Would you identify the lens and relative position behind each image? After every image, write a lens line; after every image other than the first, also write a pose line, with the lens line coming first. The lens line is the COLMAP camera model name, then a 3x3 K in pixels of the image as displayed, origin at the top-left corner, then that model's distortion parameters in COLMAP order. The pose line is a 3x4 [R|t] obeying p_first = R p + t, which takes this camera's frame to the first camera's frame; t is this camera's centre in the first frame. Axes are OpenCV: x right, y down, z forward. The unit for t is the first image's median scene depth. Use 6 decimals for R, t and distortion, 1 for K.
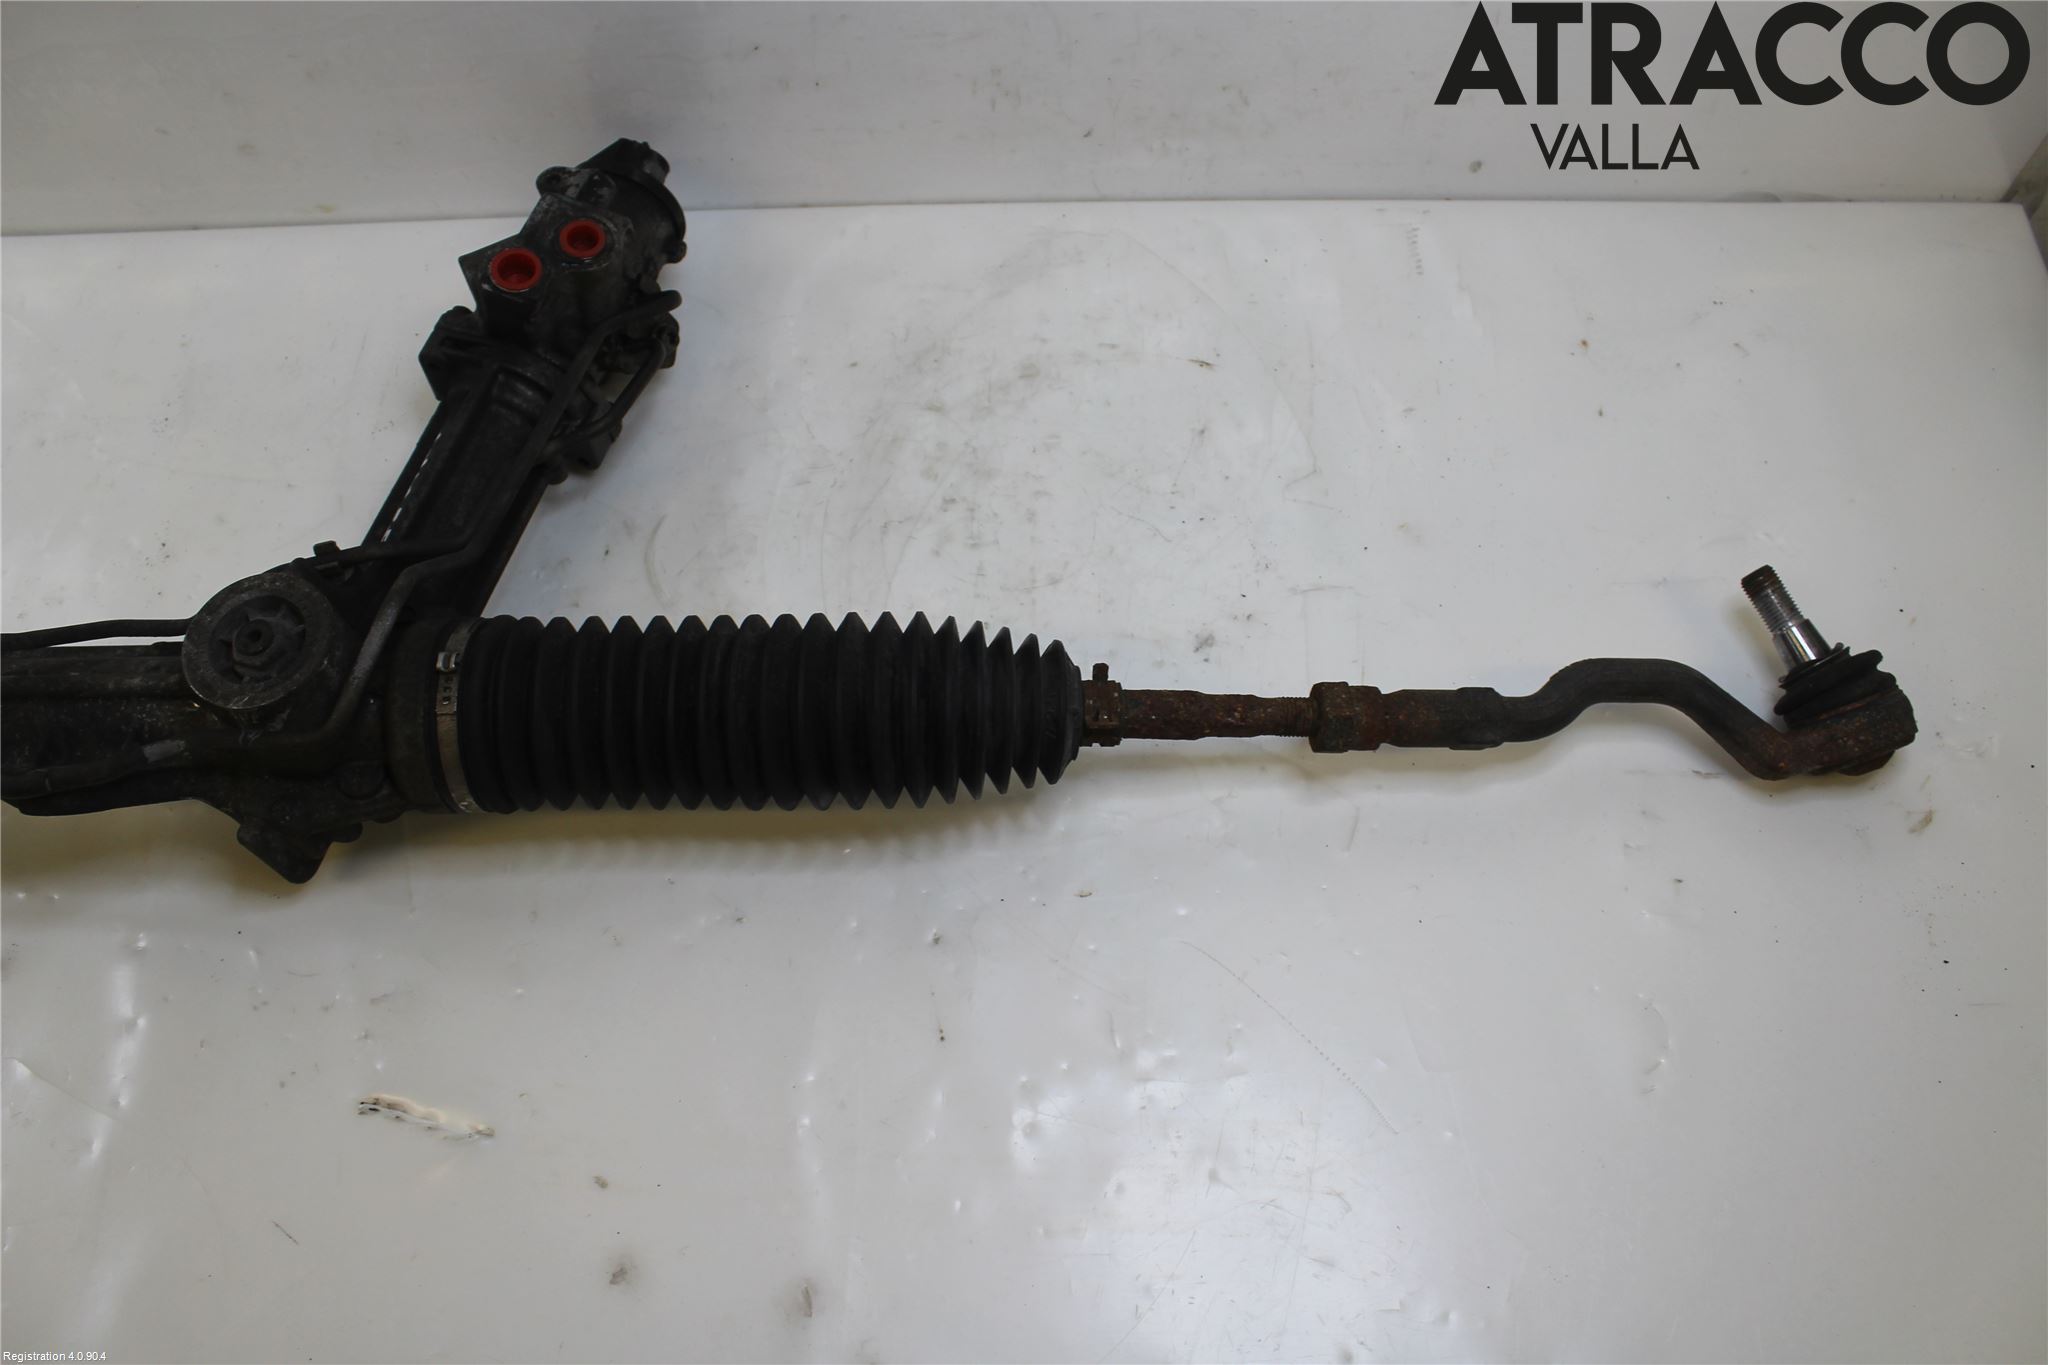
lens RADIAL K [[1698.0, 0, 1019.3], [0, 1698.0, 711.3], [0, 0, 1]] dist [-0.170447, 0.145728]
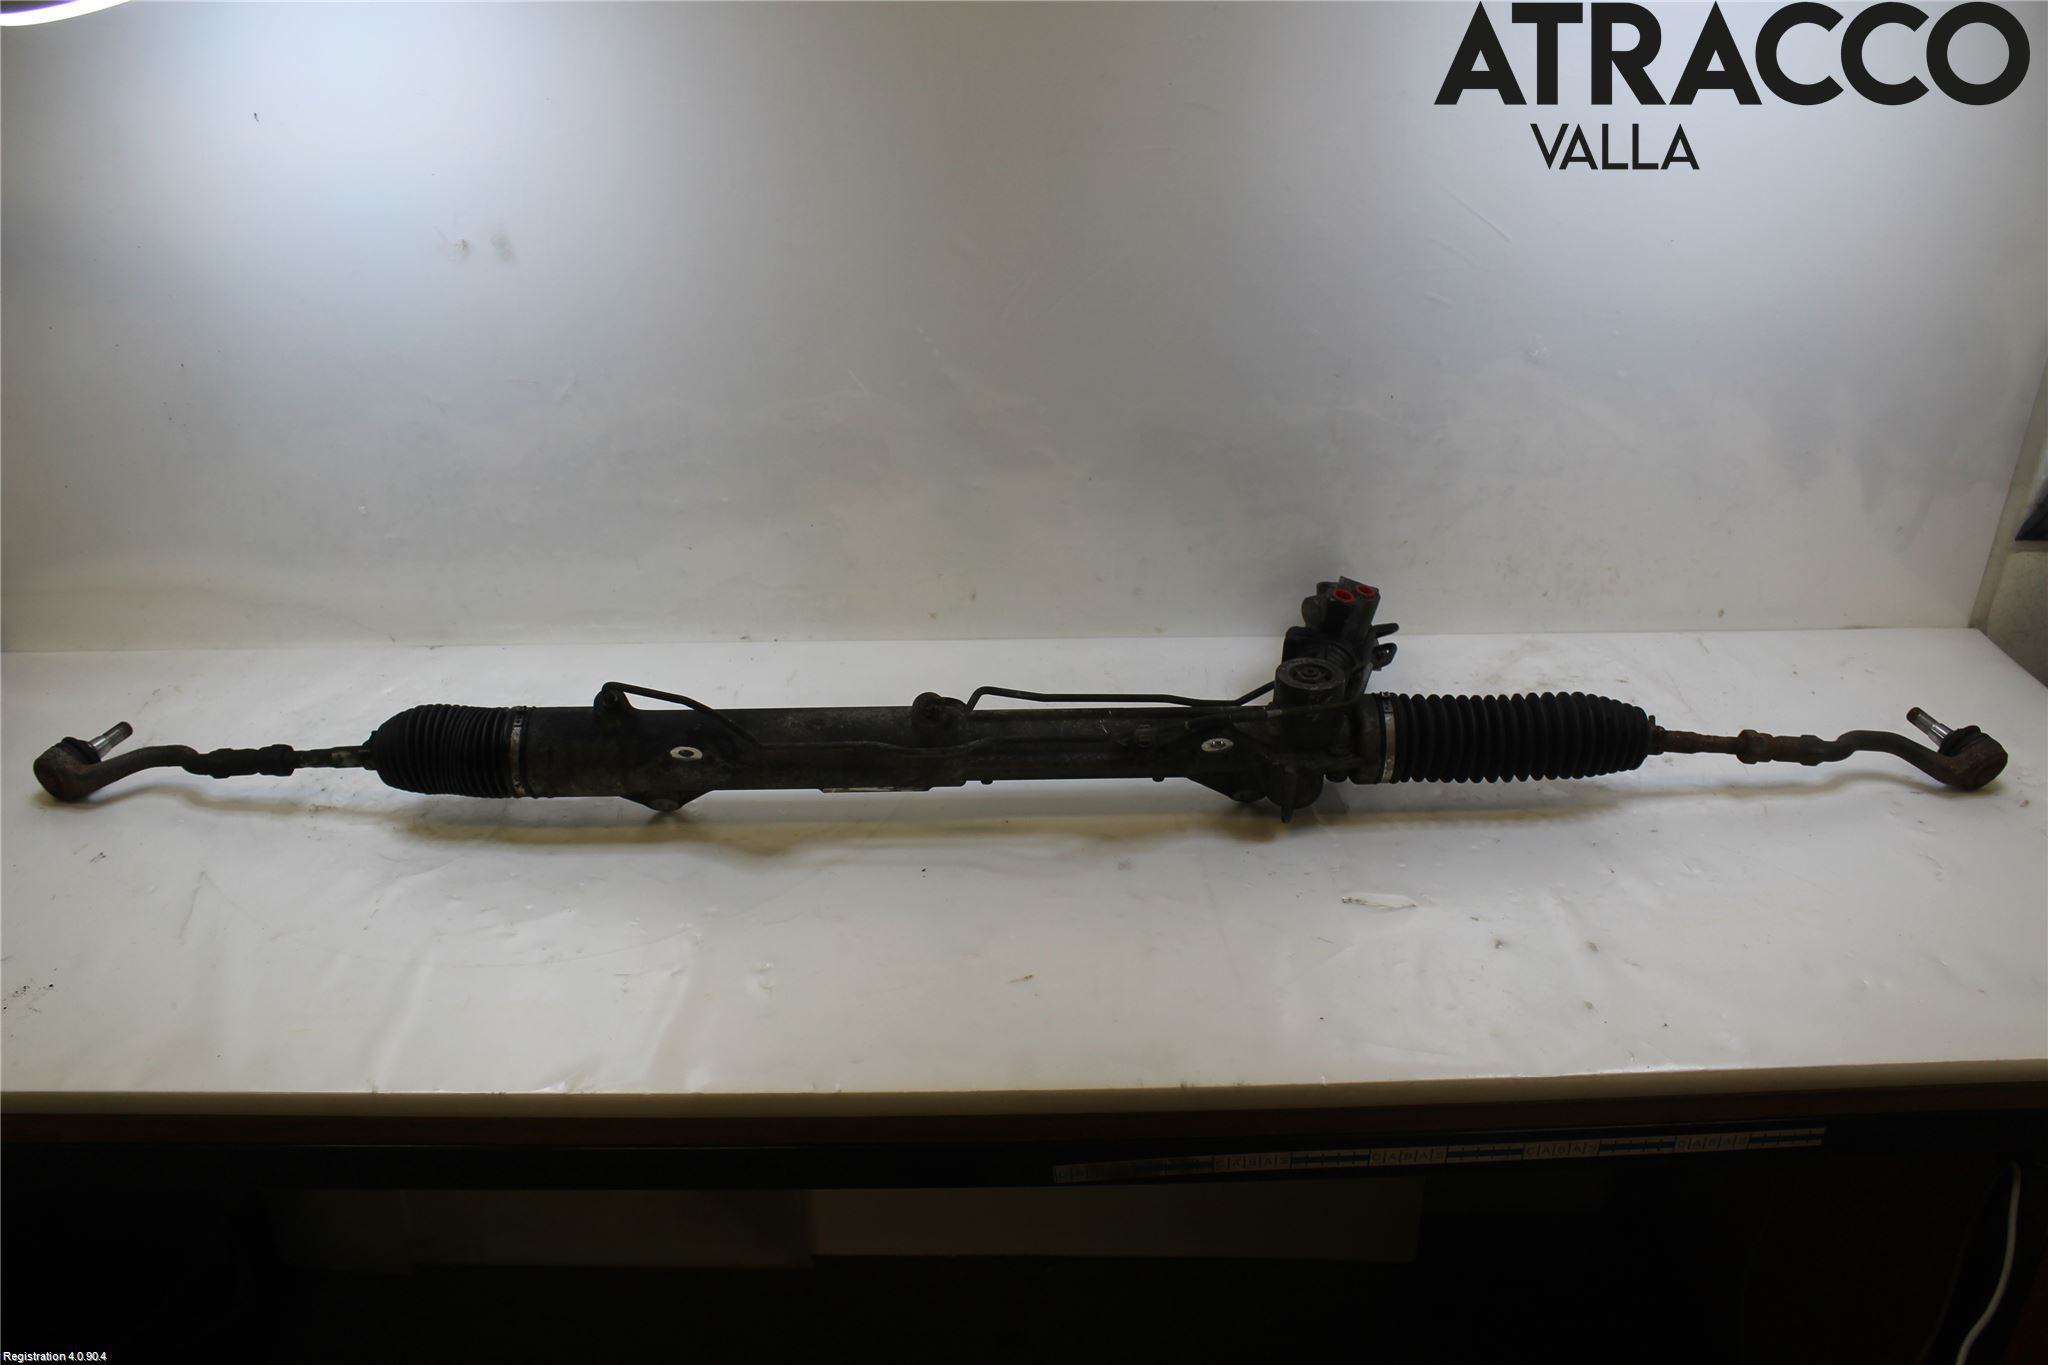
lens RADIAL K [[1698.0, 0, 1019.3], [0, 1698.0, 711.3], [0, 0, 1]] dist [-0.170447, 0.145728]
pose [[0.999681, 0.007022, 0.024256, -0.815288], [0.007687, 0.830356, -0.557180, 1.148711], [-0.024054, 0.557189, 0.830037, -0.795572]]
